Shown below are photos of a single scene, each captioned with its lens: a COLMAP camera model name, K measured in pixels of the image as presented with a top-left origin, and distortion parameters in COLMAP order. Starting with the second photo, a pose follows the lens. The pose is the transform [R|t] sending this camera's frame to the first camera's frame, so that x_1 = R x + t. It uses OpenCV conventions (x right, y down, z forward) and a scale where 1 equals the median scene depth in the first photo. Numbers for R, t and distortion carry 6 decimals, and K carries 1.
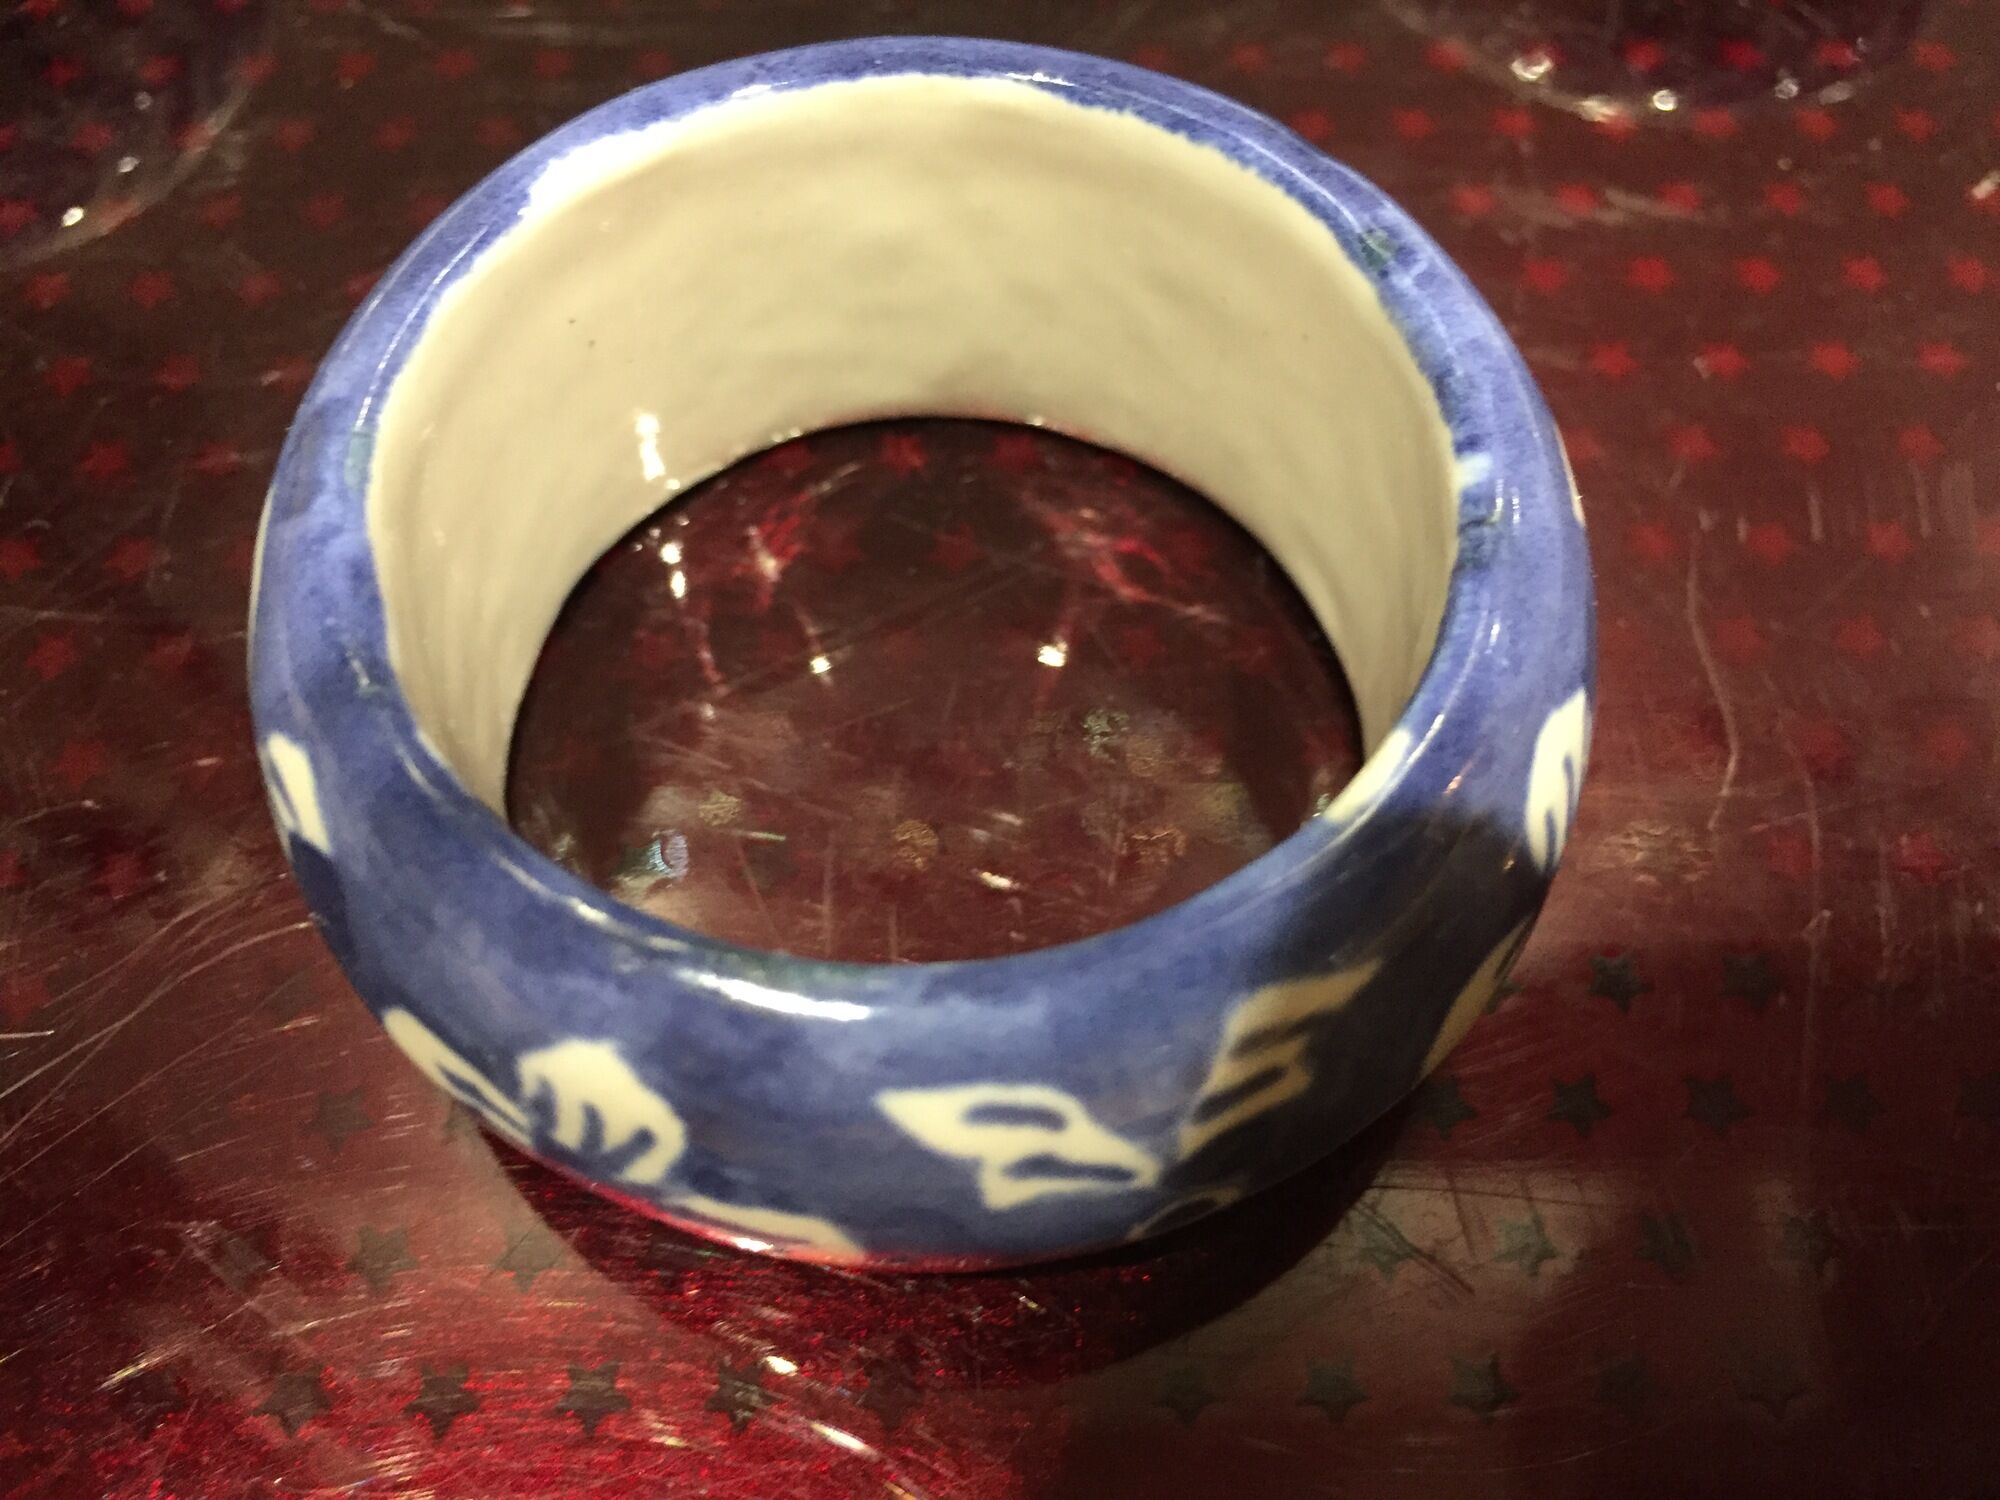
lens RADIAL K [[1736.2, 0, 1049.1], [0, 1736.2, 756.1], [0, 0, 1]] dist [0.015127, 0.000462]
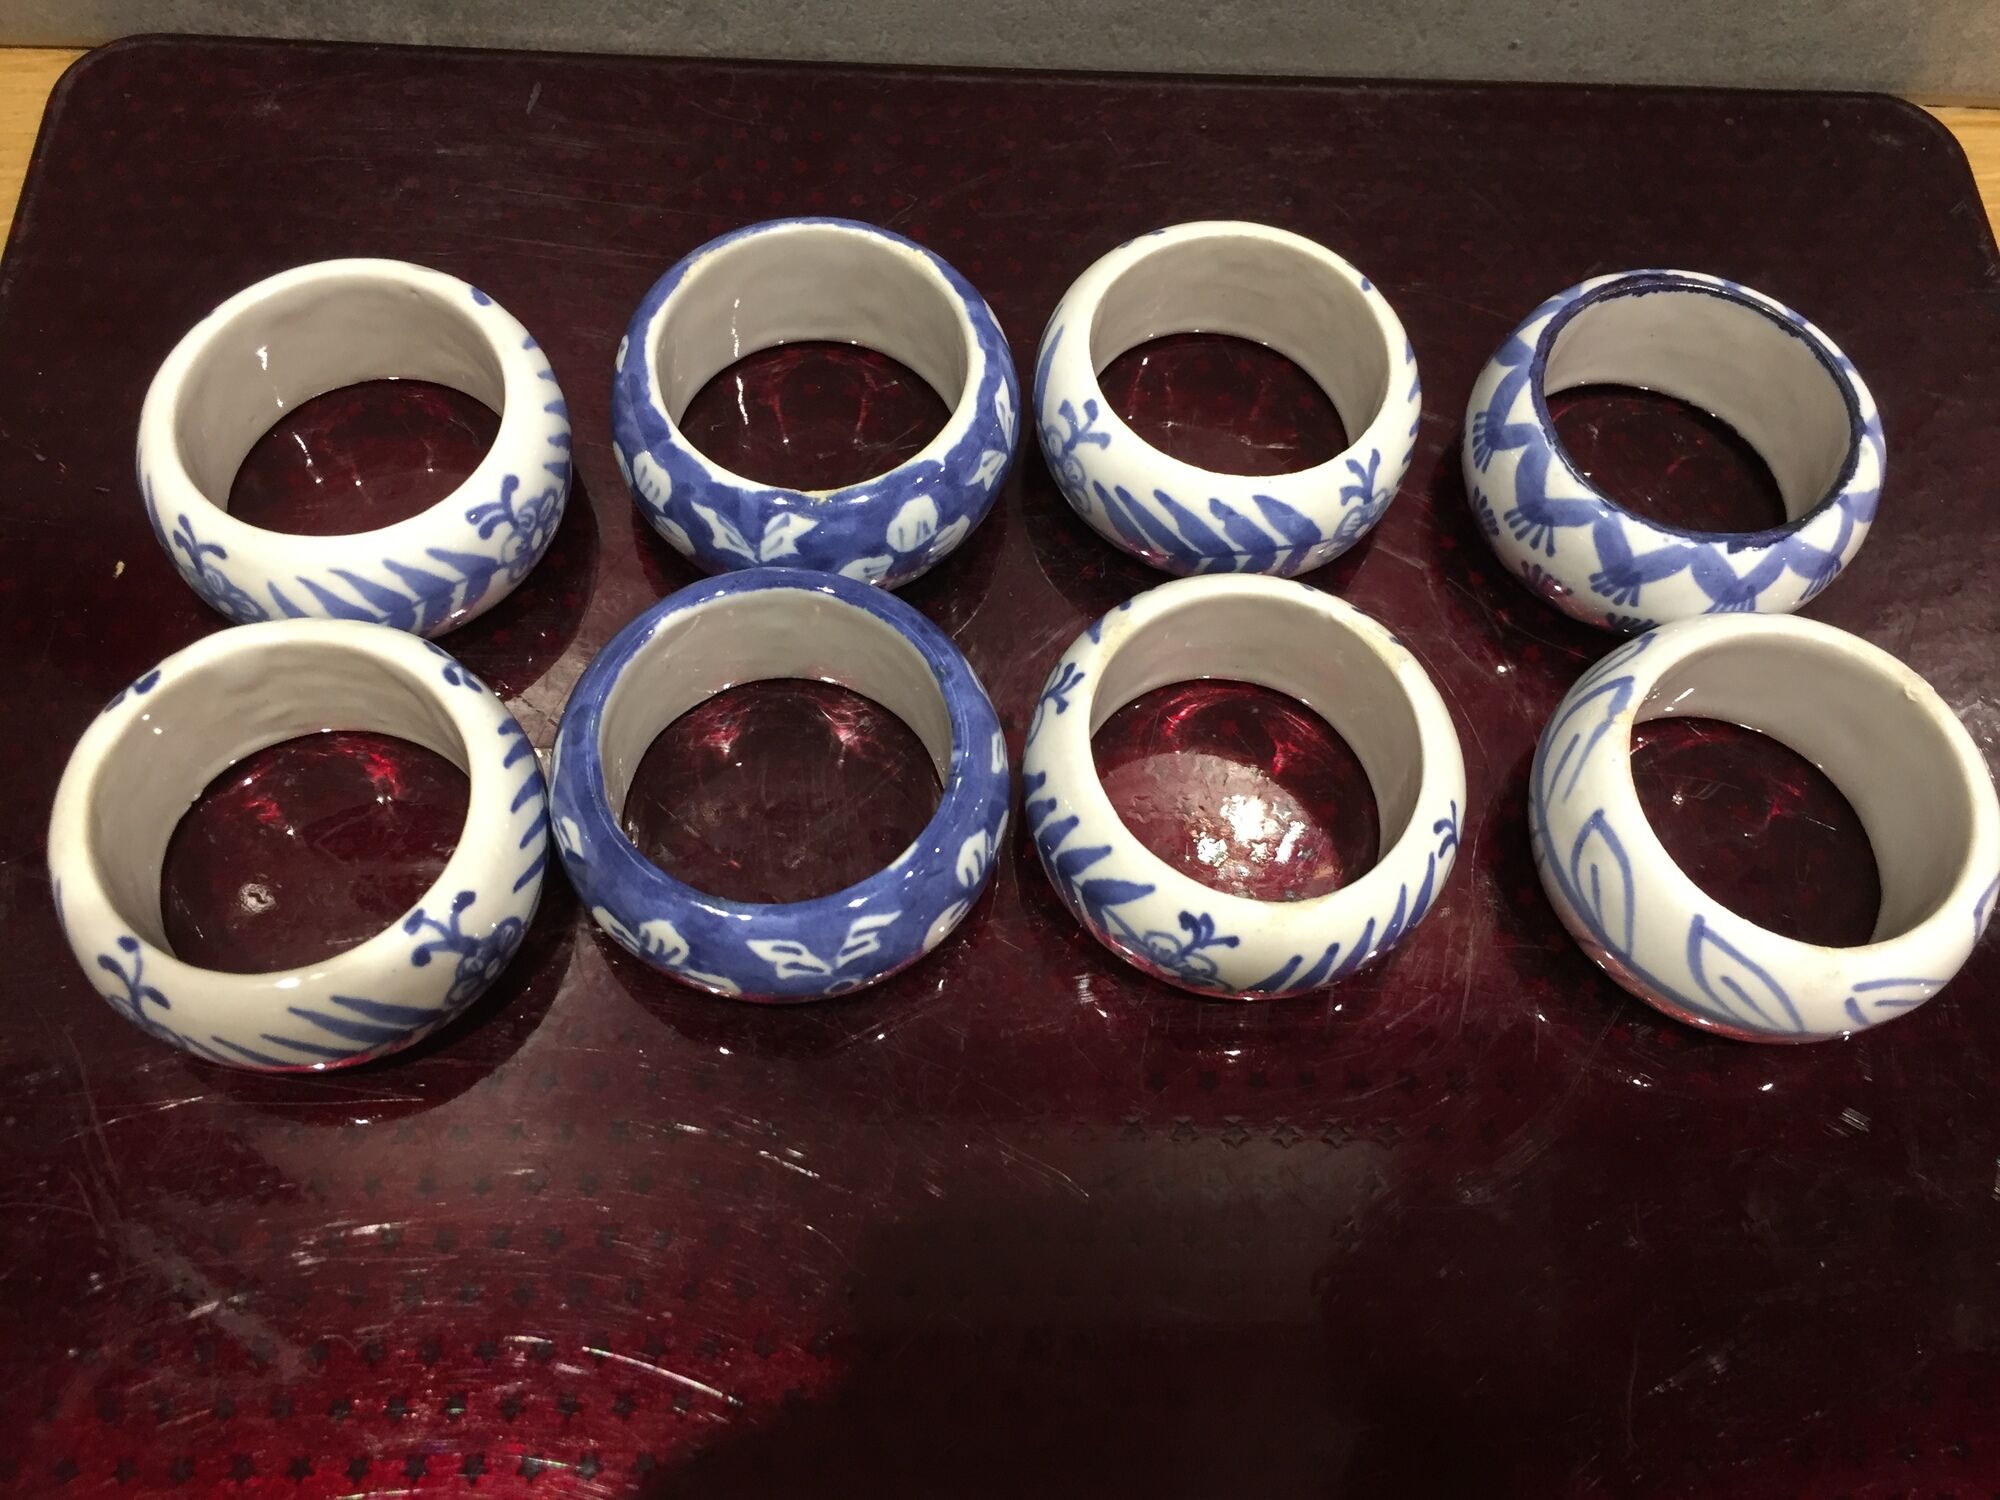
lens RADIAL K [[1643.2, 0, 951.6], [0, 1643.2, 750.3], [0, 0, 1]] dist [0.004785, -0.064181]
pose [[0.997994, 0.057464, -0.026554, 0.354826], [-0.056176, 0.997316, 0.046949, -0.339157], [0.029180, -0.045363, 0.998544, -2.104341]]
